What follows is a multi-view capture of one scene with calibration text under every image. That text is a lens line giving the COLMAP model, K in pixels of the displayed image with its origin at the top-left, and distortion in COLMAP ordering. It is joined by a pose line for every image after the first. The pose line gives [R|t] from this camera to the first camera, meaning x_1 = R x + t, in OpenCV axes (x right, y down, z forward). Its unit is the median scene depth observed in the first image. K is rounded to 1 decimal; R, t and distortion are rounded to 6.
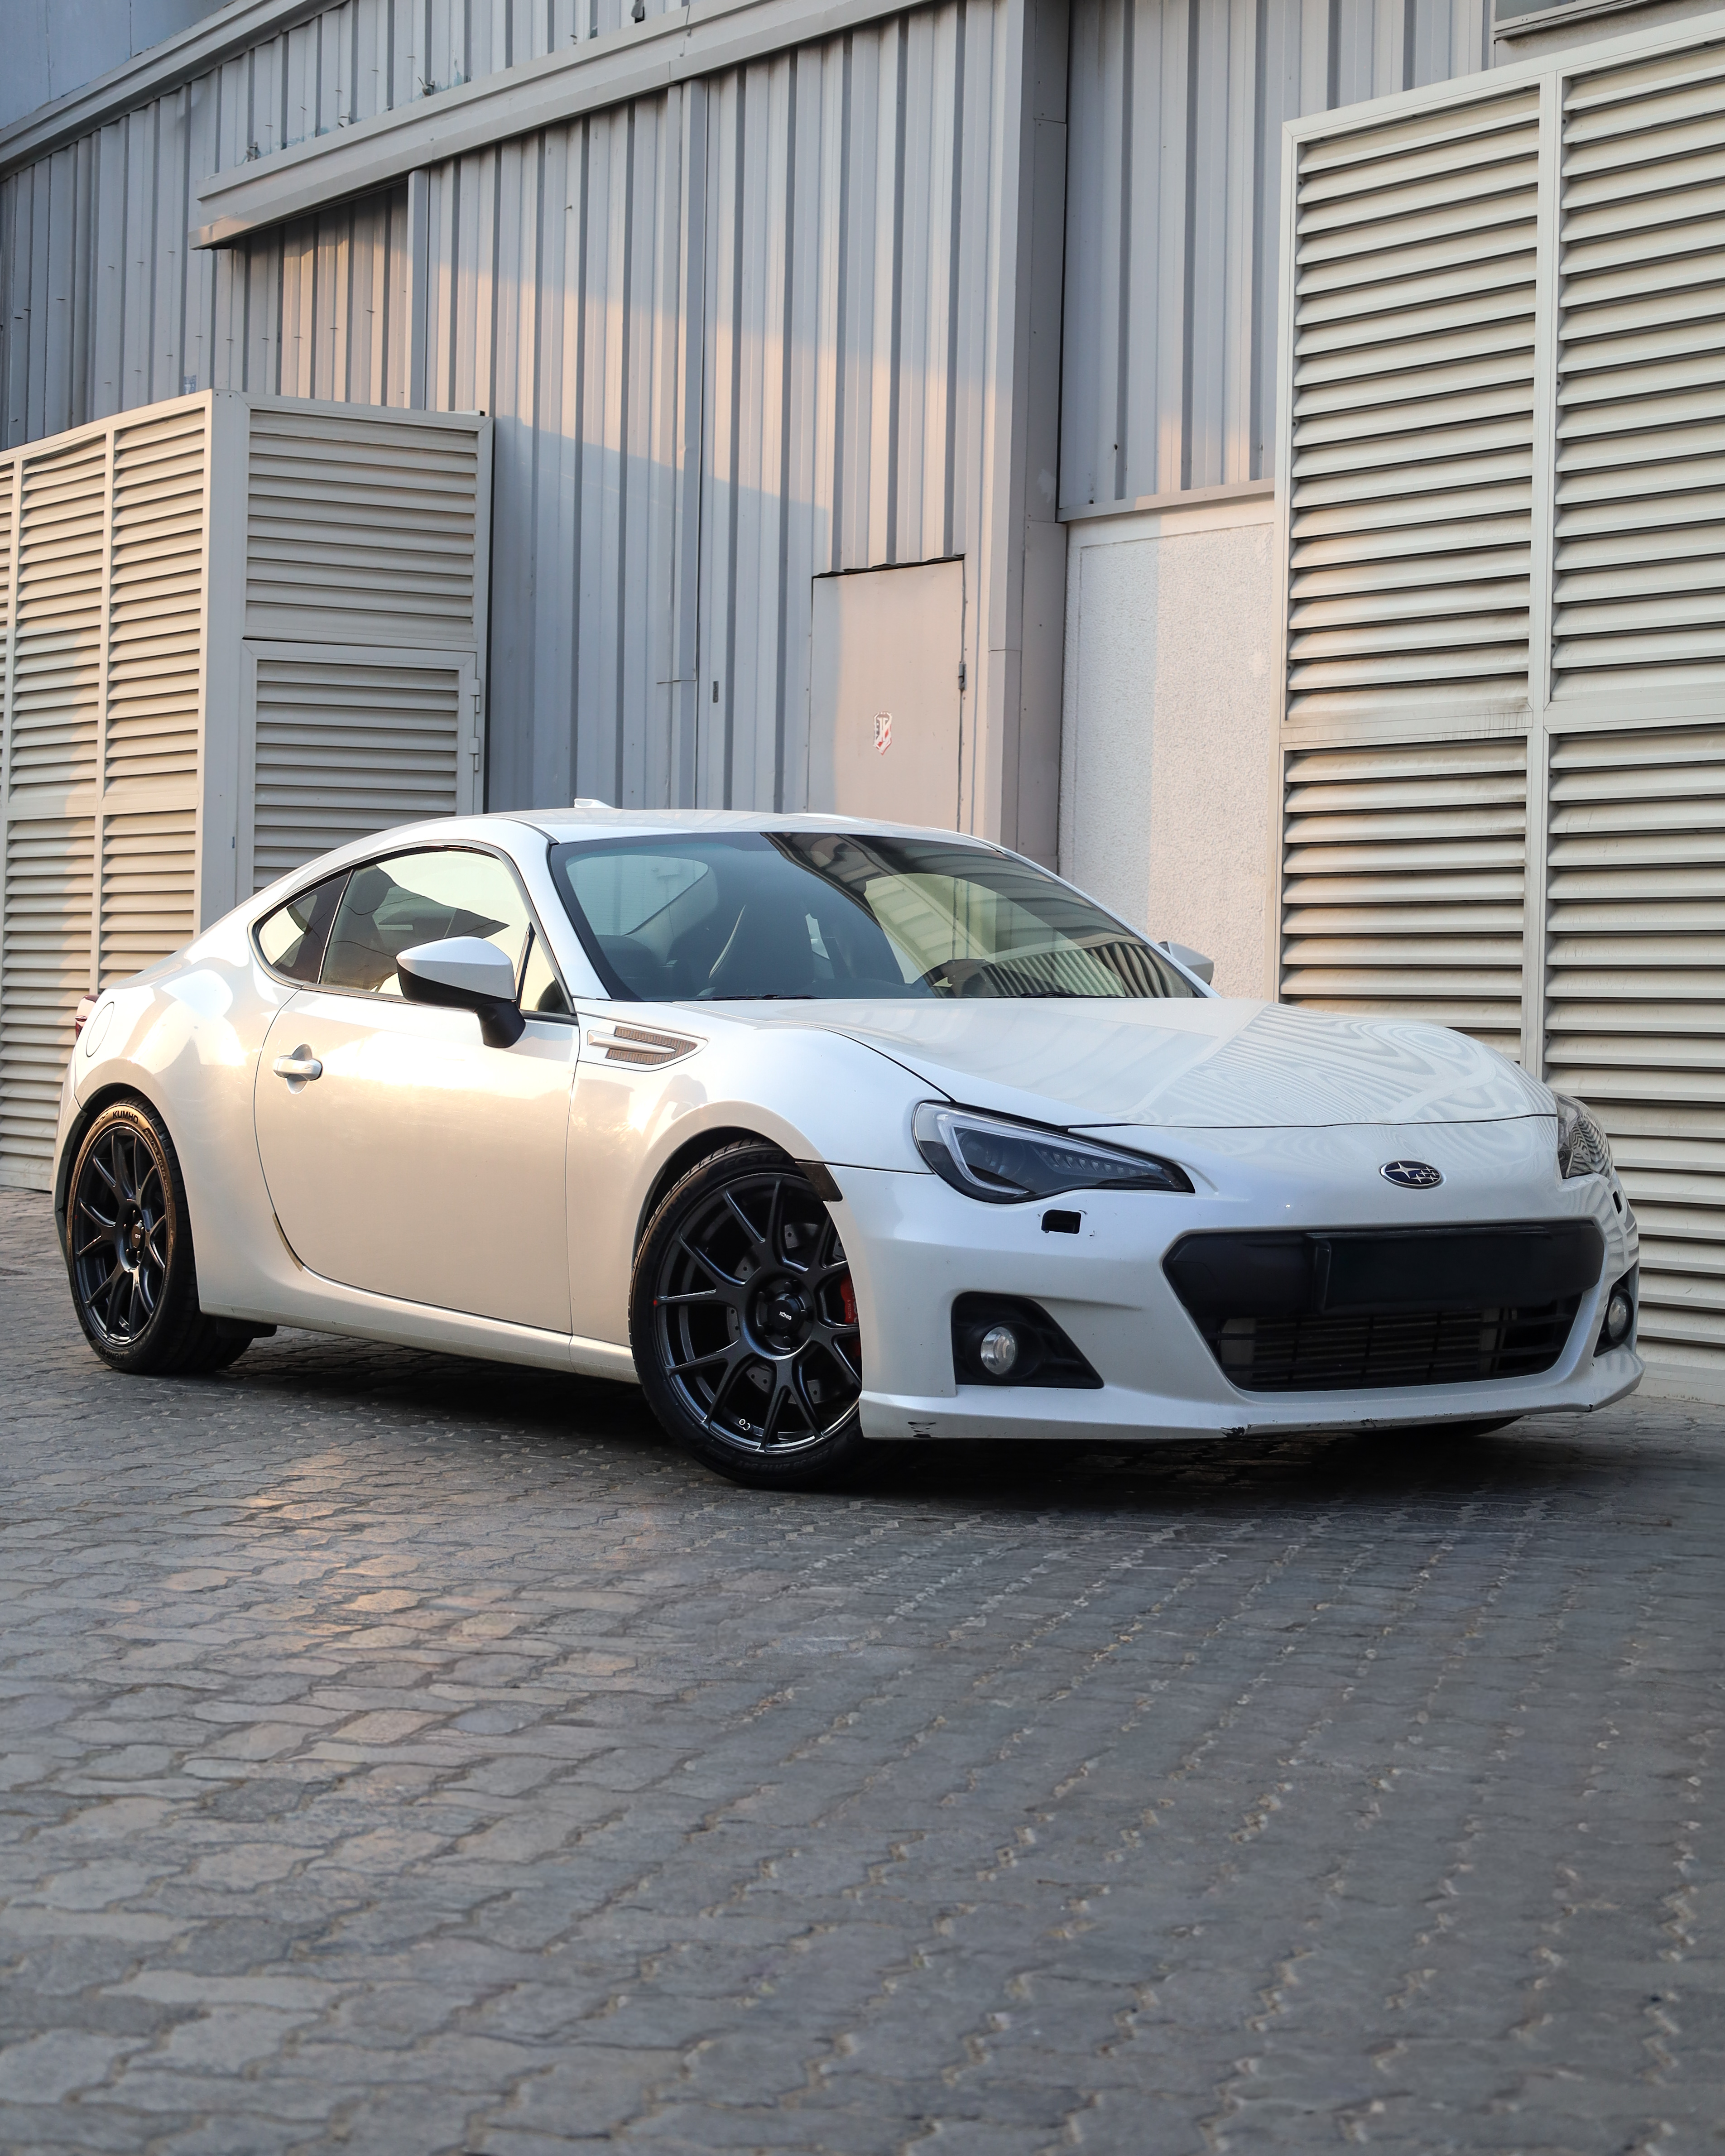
lens RADIAL K [[4254.7, 0, 862.5], [0, 4254.7, 1078.0], [0, 0, 1]] dist [0.018662, -0.089444]
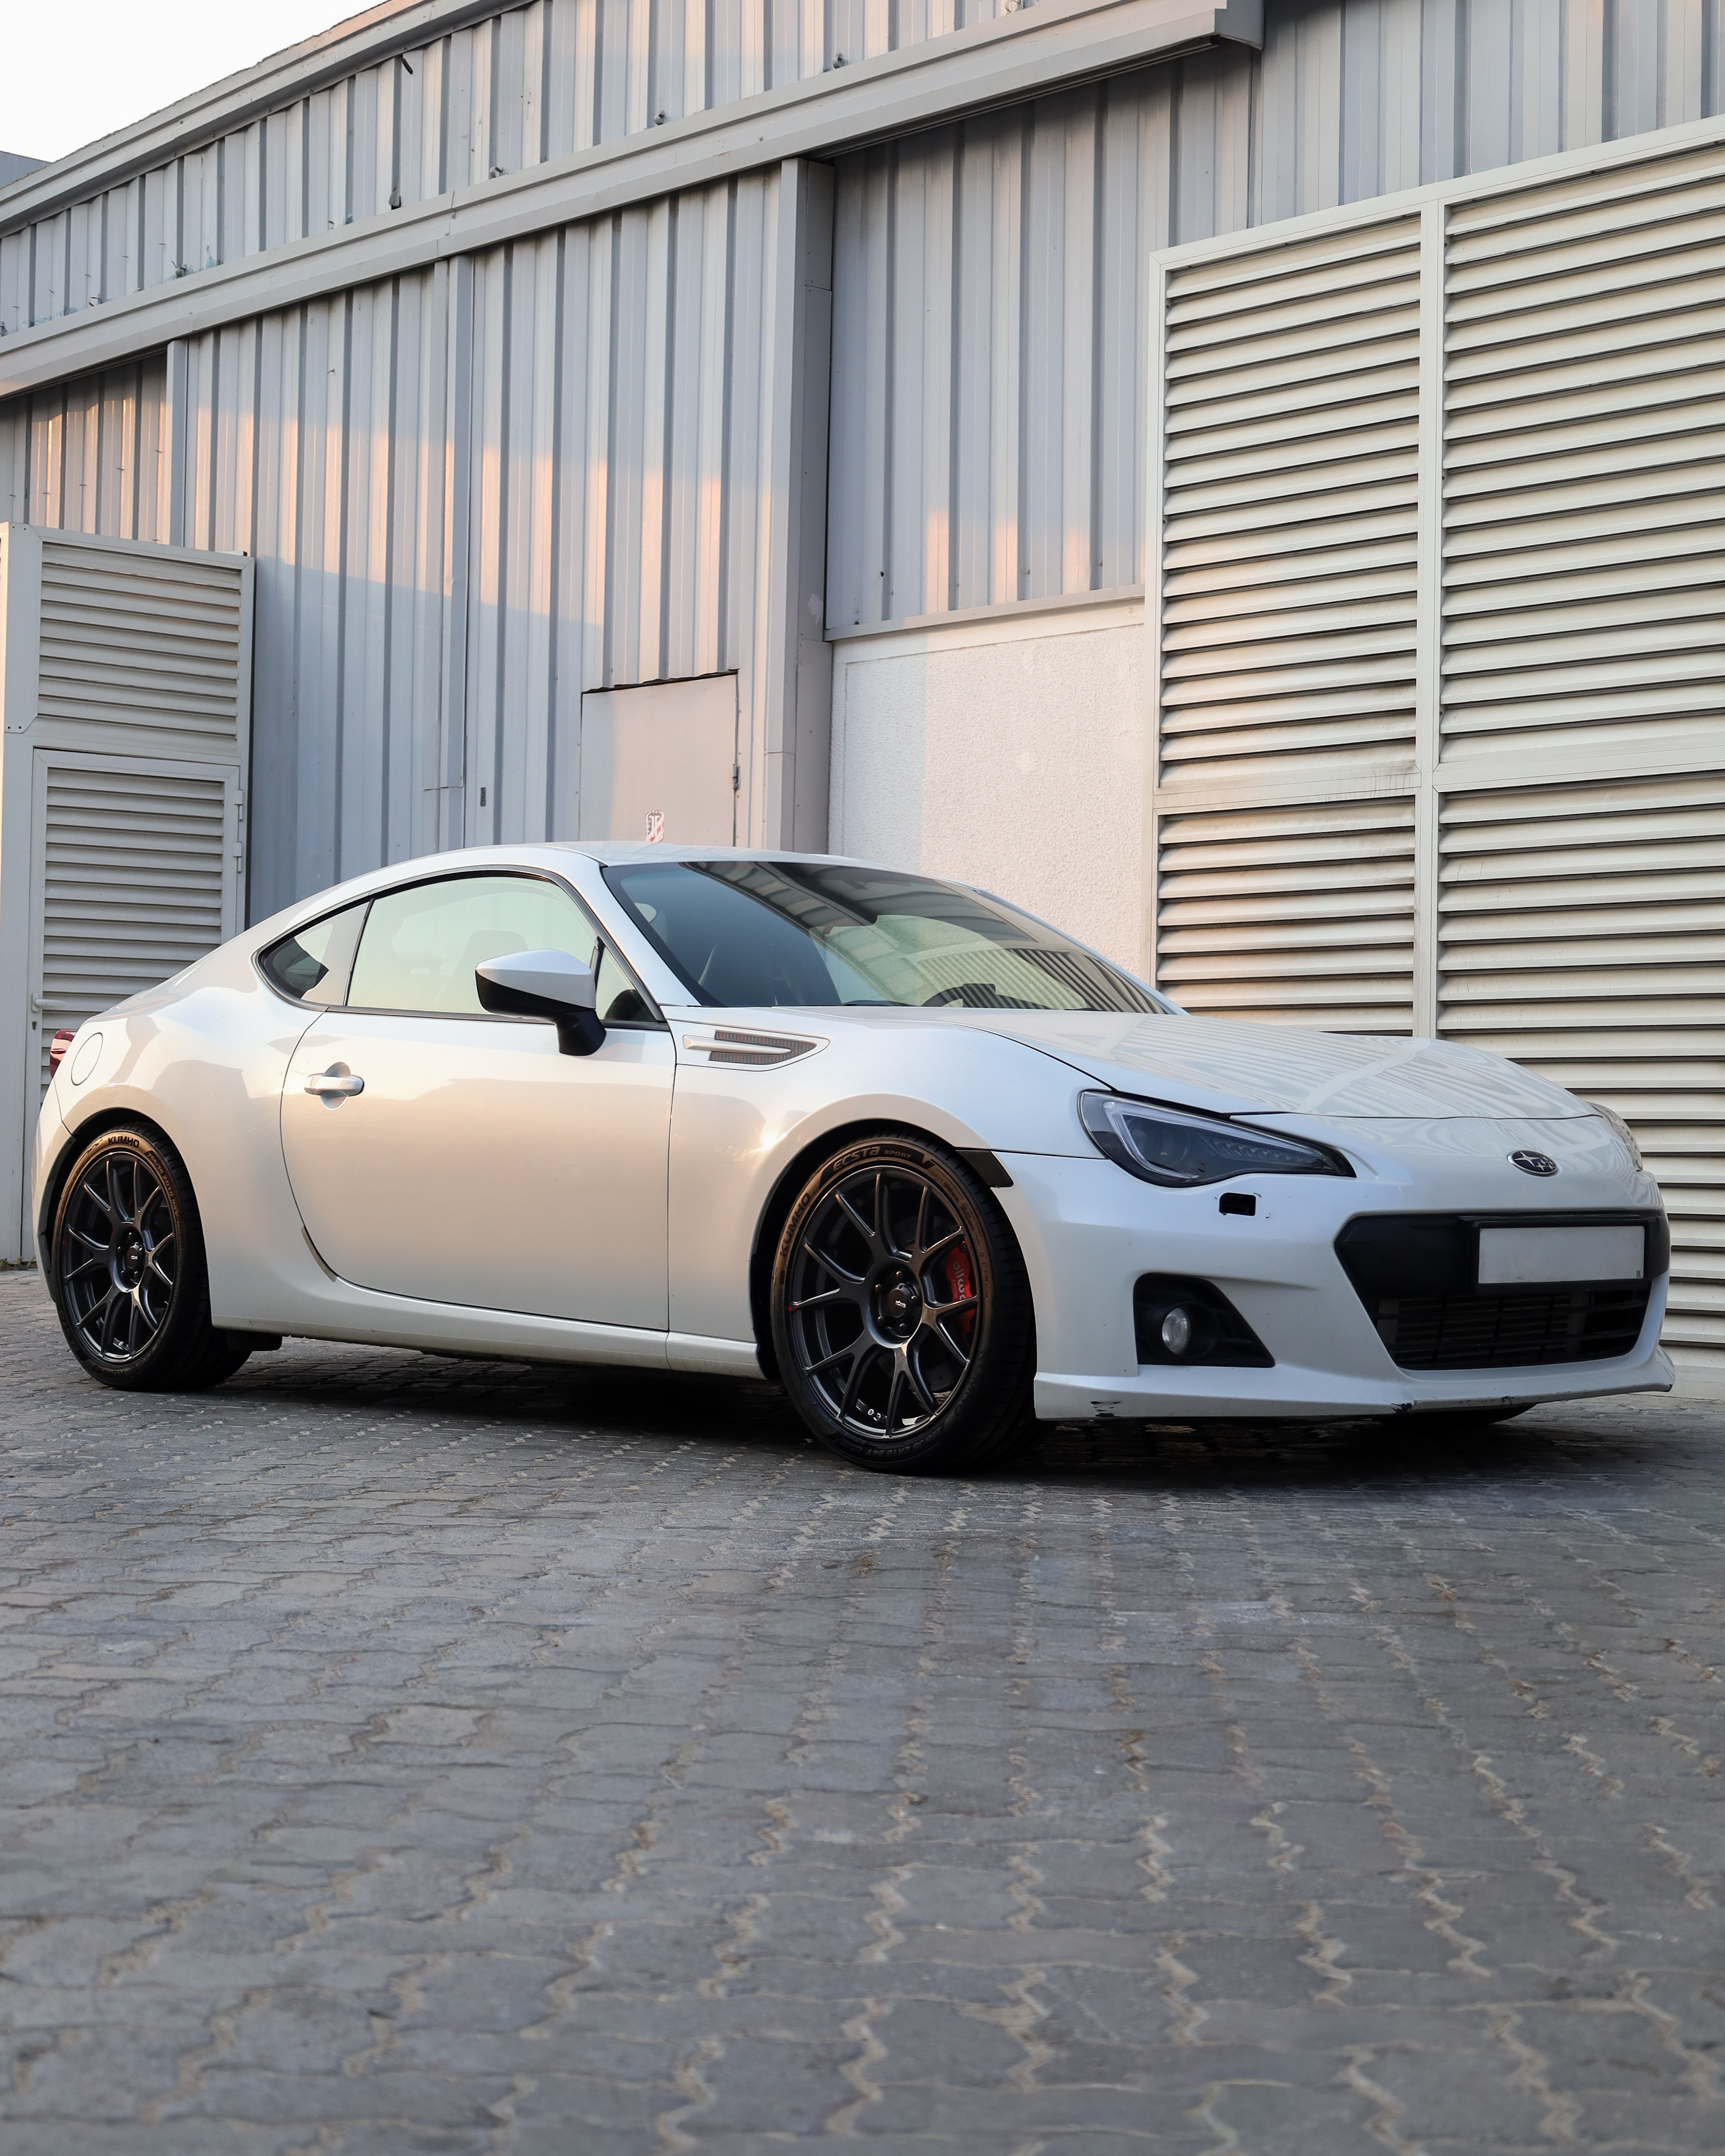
lens RADIAL K [[3475.7, 0, 862.5], [0, 3475.7, 1078.0], [0, 0, 1]] dist [-0.009195, 0.060043]
pose [[0.987260, 0.000052, 0.159115, -0.122777], [0.005292, 0.999436, -0.033165, 0.021255], [-0.159027, 0.033585, 0.986703, 0.127102]]
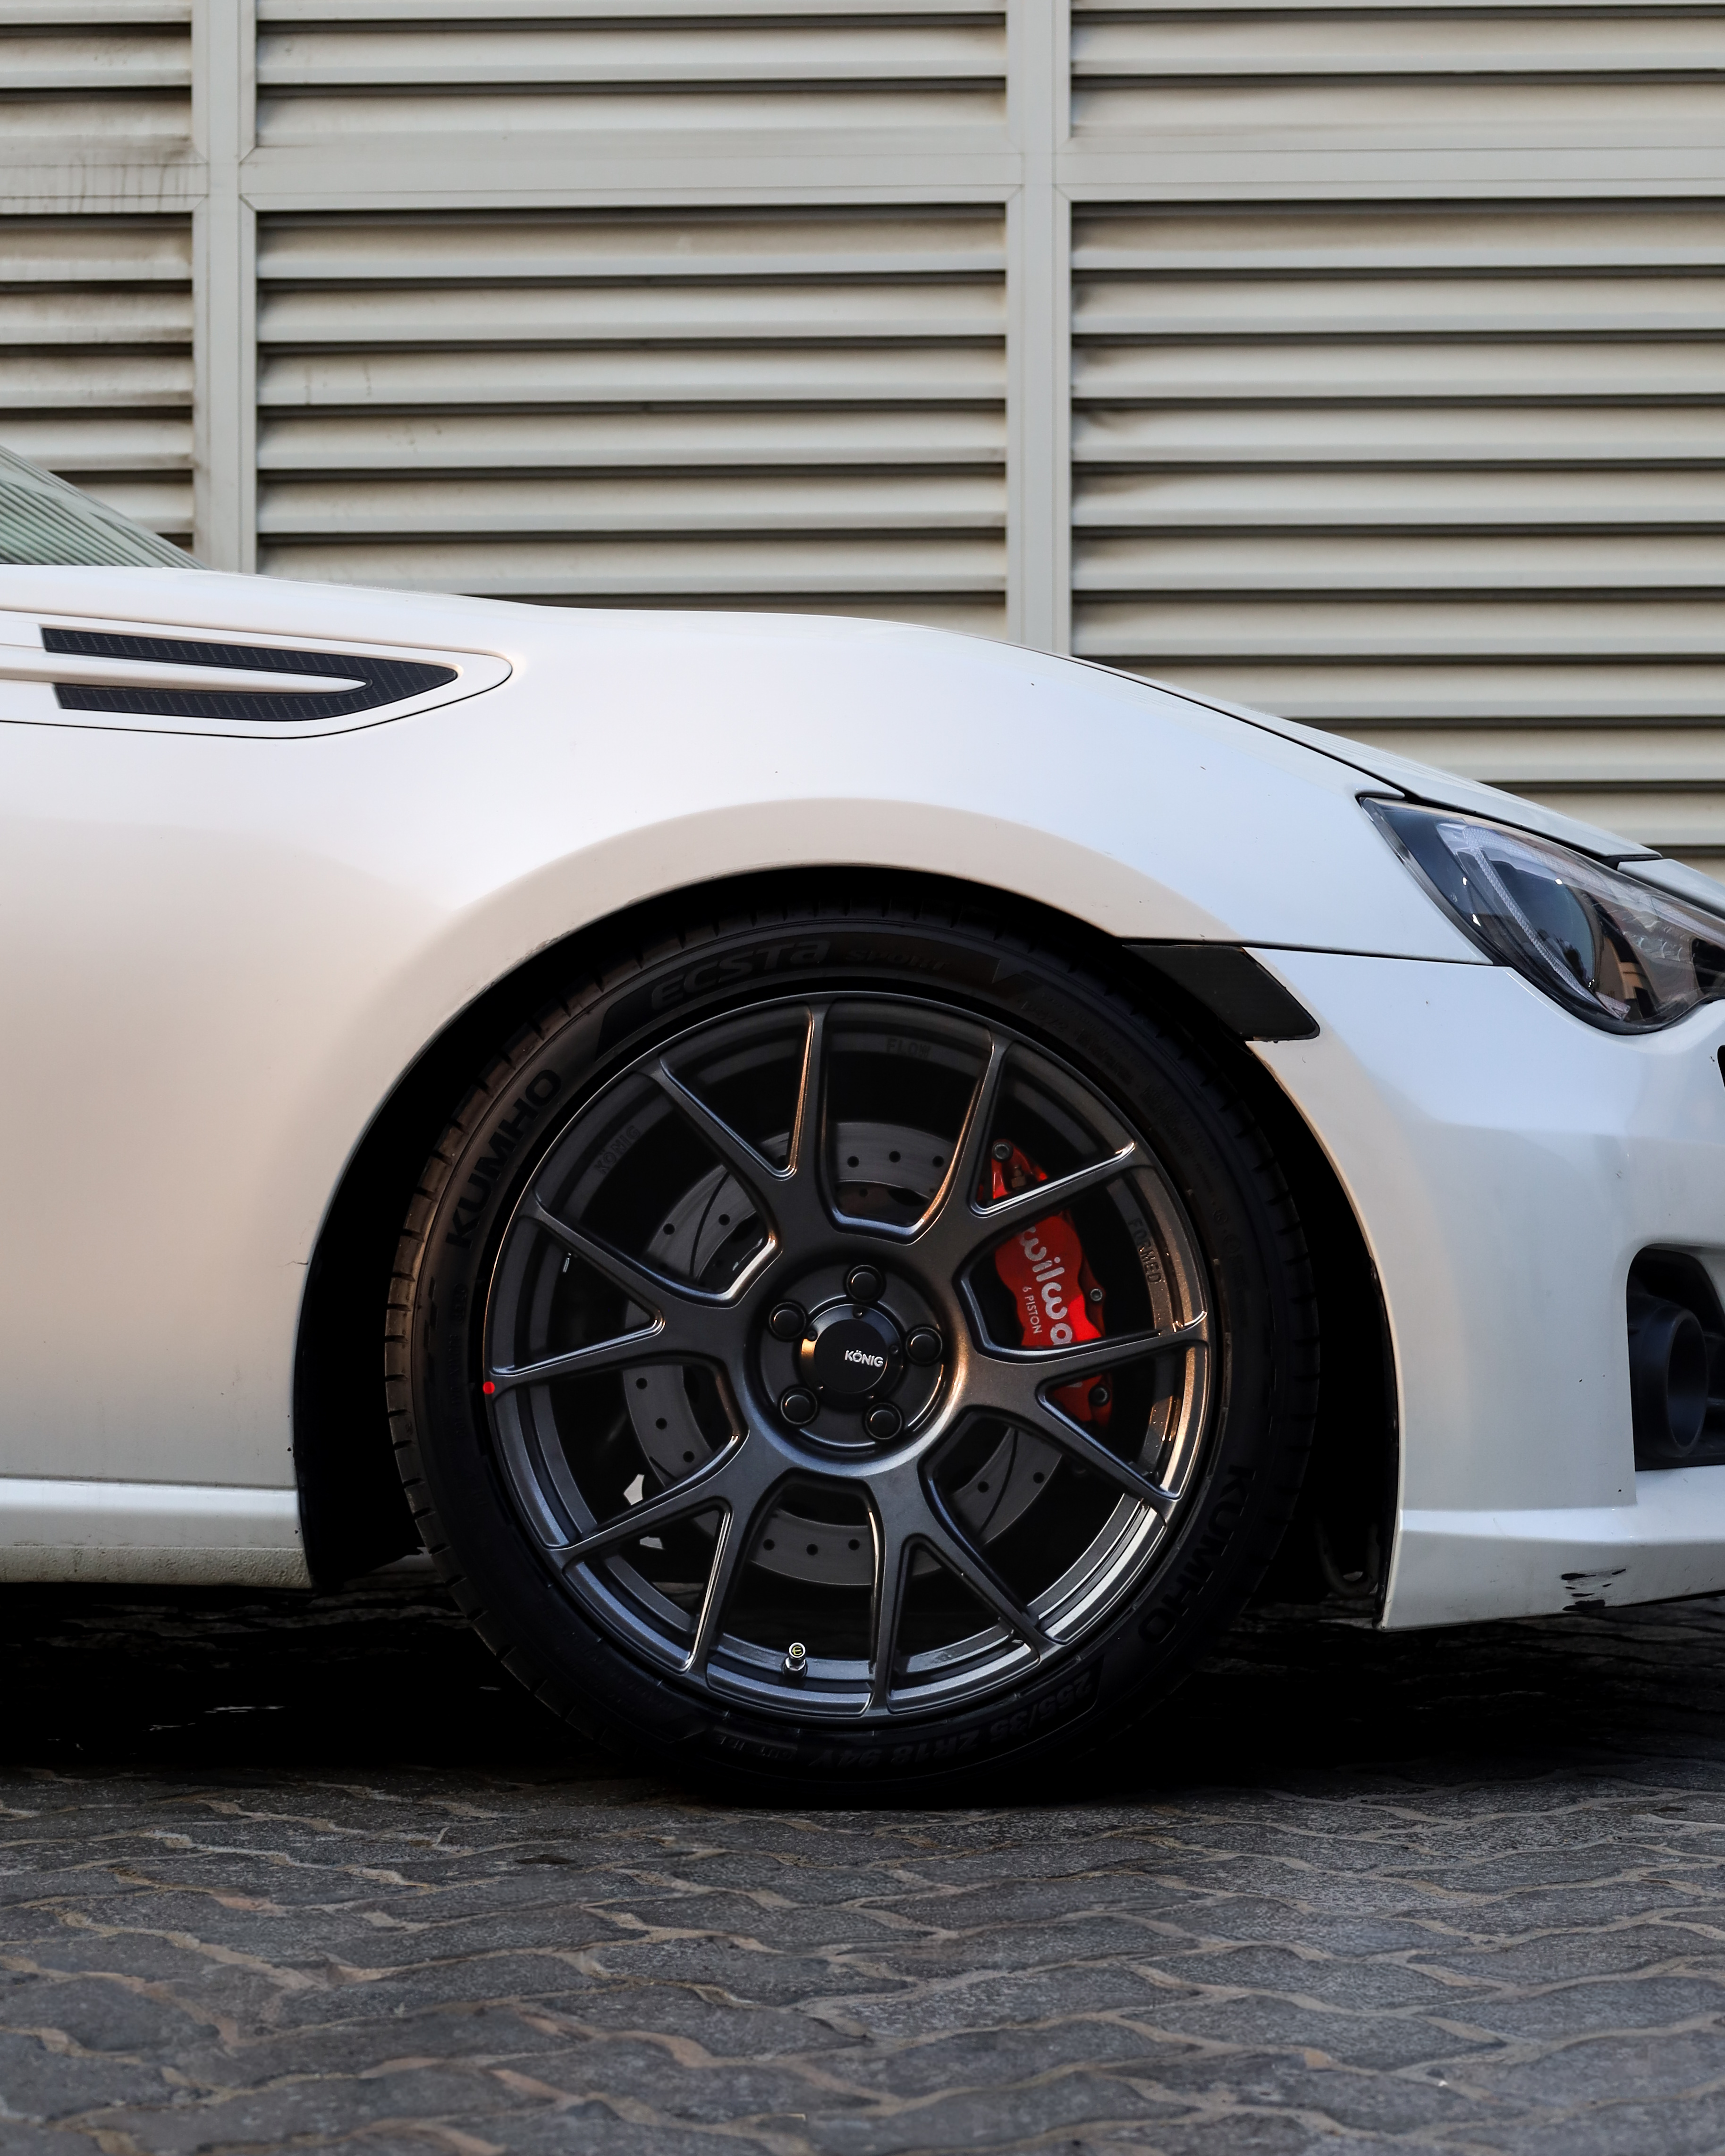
lens RADIAL K [[5627.4, 0, 862.5], [0, 5627.4, 1078.0], [0, 0, 1]] dist [-0.038972, -0.014671]
pose [[0.594190, -0.018369, 0.804115, -0.319797], [0.024225, 0.999694, 0.004936, 0.020339], [-0.803960, 0.016546, 0.594453, 0.511251]]
